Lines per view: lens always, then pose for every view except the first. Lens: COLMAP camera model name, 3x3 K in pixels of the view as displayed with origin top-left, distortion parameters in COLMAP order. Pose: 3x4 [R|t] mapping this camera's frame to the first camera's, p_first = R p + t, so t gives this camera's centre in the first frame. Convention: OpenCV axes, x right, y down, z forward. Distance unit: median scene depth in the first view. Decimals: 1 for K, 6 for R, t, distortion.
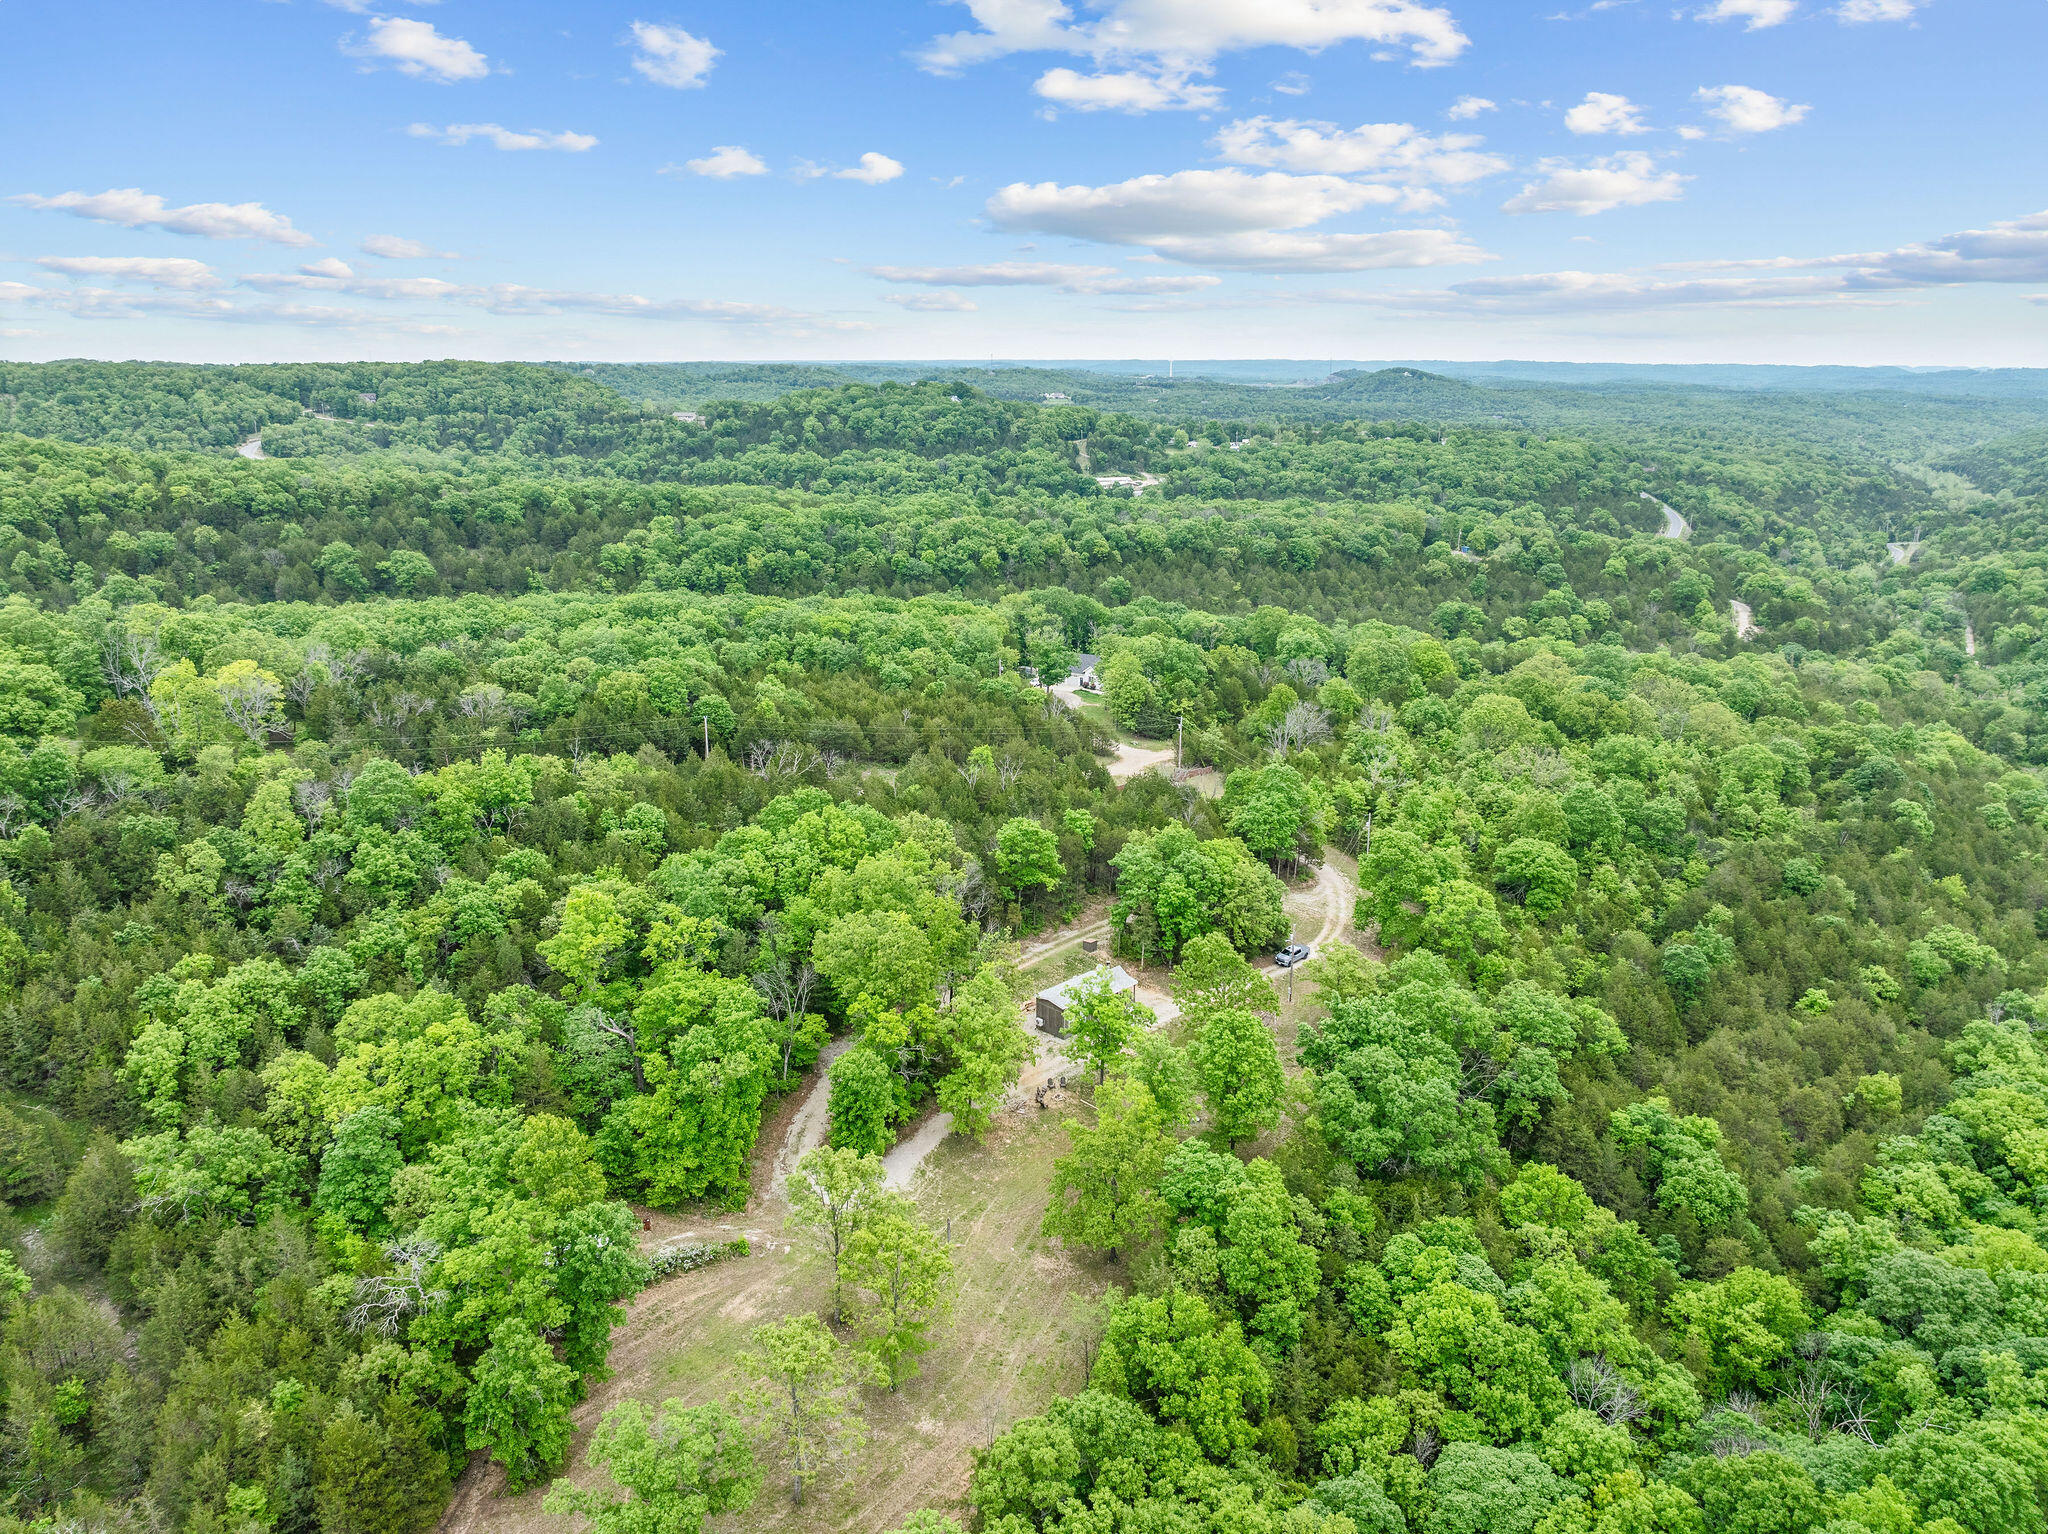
lens RADIAL K [[1456.2, 0, 1023.4], [0, 1456.2, 762.4], [0, 0, 1]] dist [-0.046572, 0.016647]
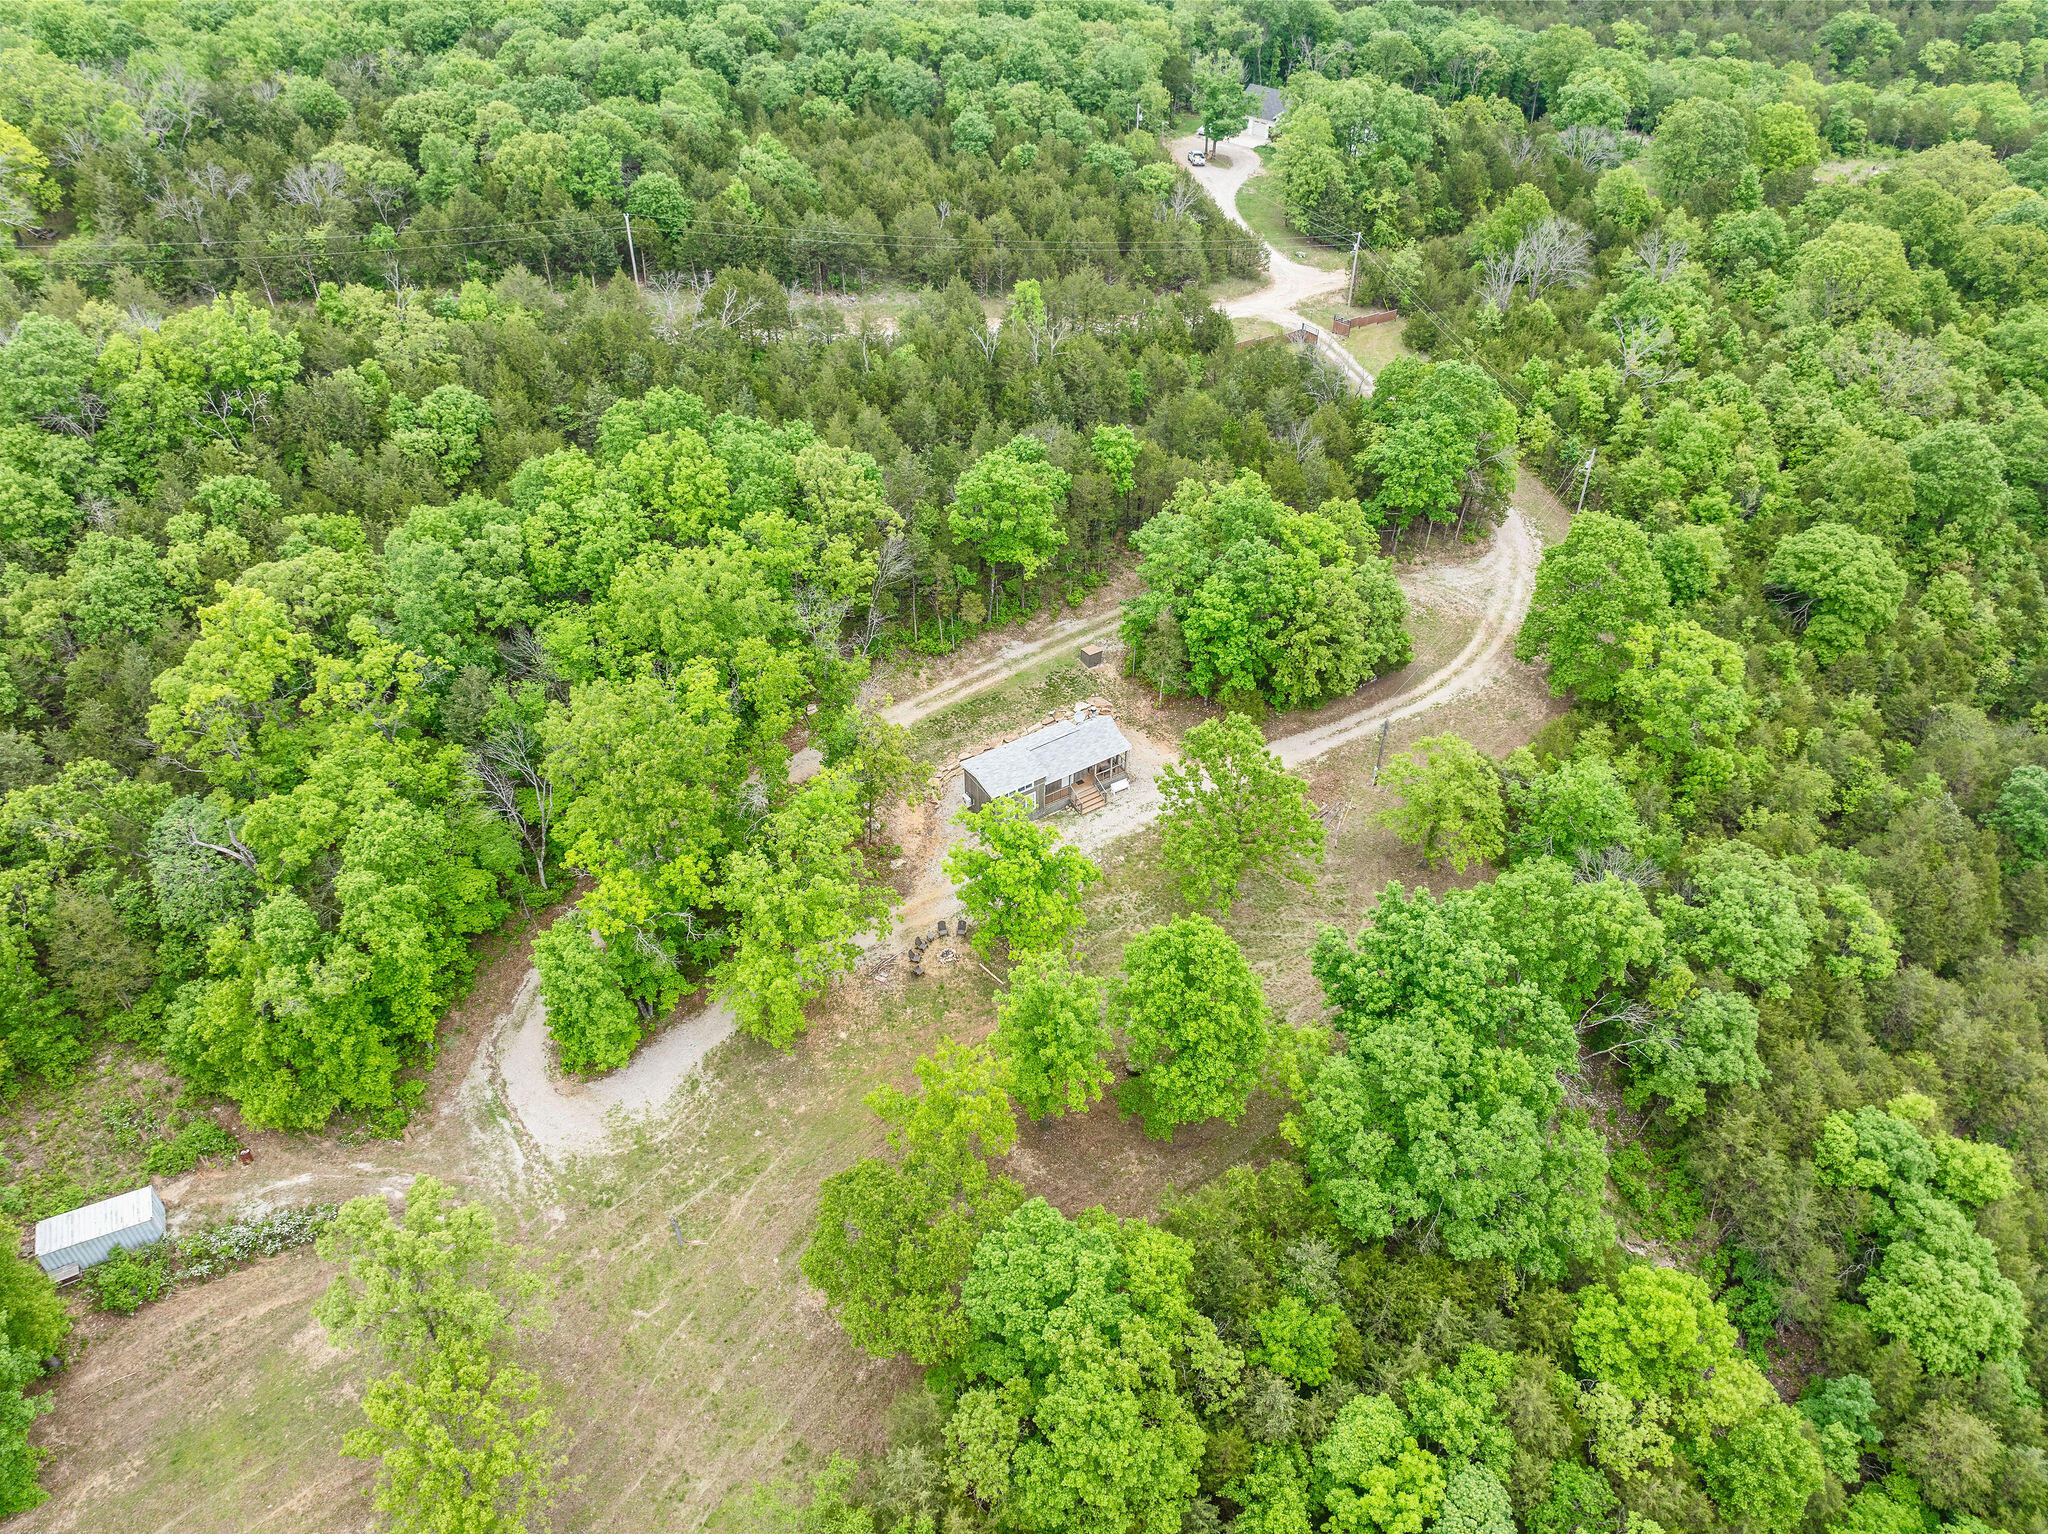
lens RADIAL K [[1456.2, 0, 1033.2], [0, 1456.2, 759.6], [0, 0, 1]] dist [-0.046572, 0.016647]
pose [[0.980942, 0.125246, -0.148546, 0.098354], [-0.054981, 0.912199, 0.406041, -0.078930], [0.186359, -0.390135, 0.901701, 0.295652]]
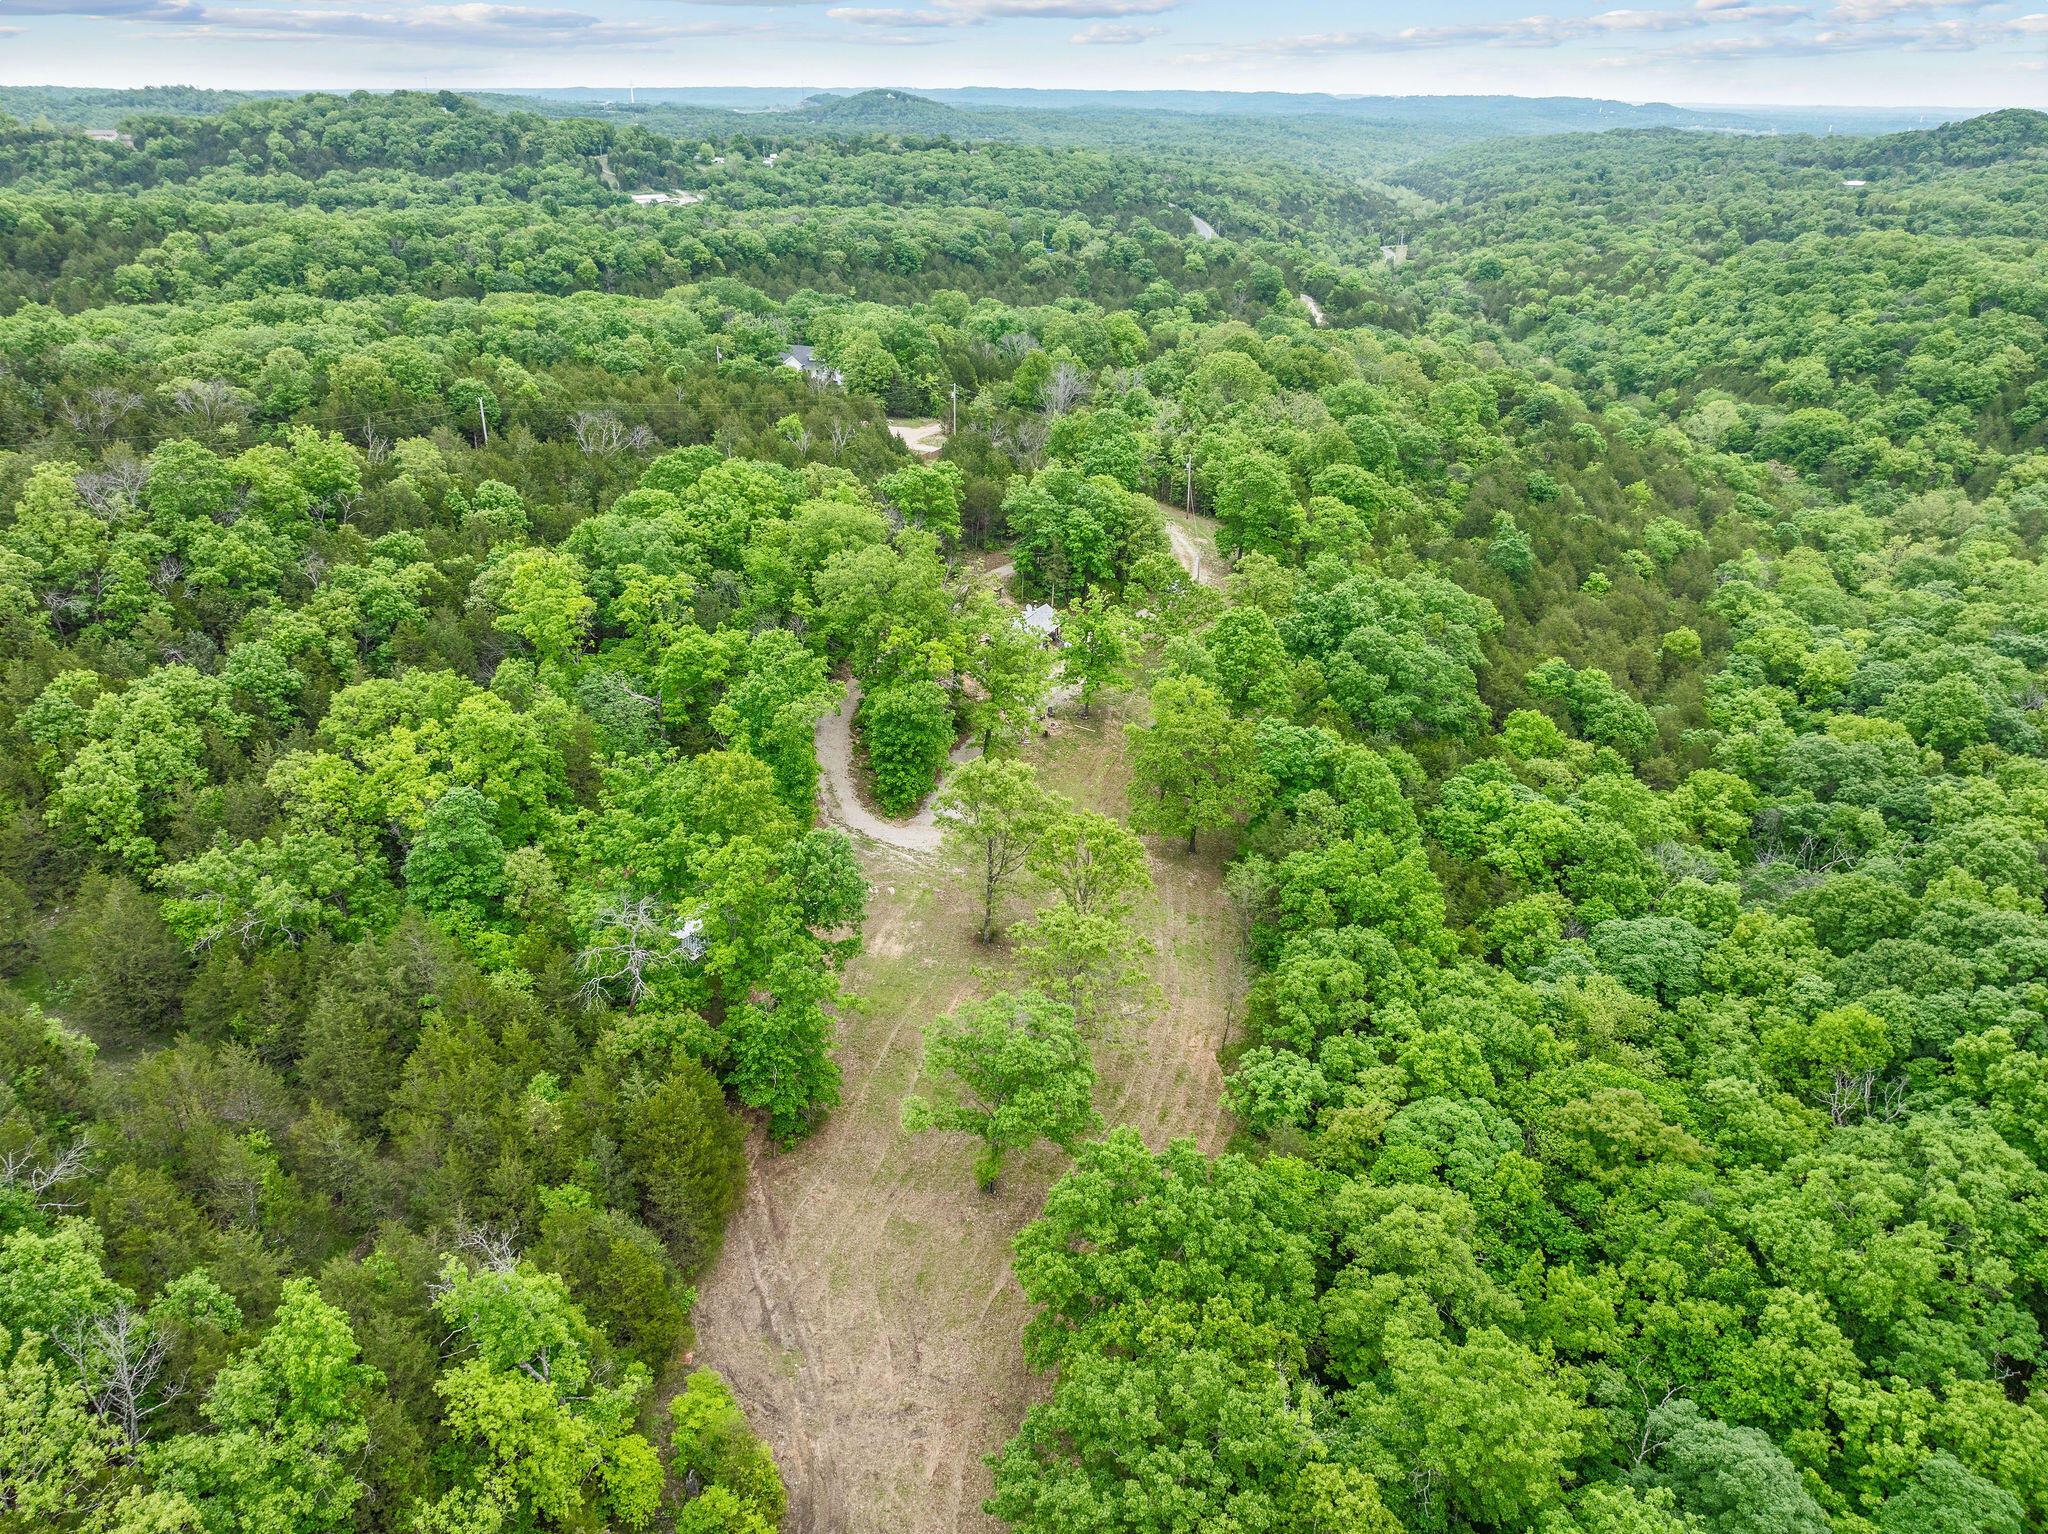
lens RADIAL K [[1456.2, 0, 1025.6], [0, 1456.2, 771.6], [0, 0, 1]] dist [-0.046572, 0.016647]
pose [[0.938250, -0.140333, 0.316218, -0.203710], [0.084421, 0.979275, 0.184102, 0.051857], [-0.335500, -0.146039, 0.930652, 0.056537]]
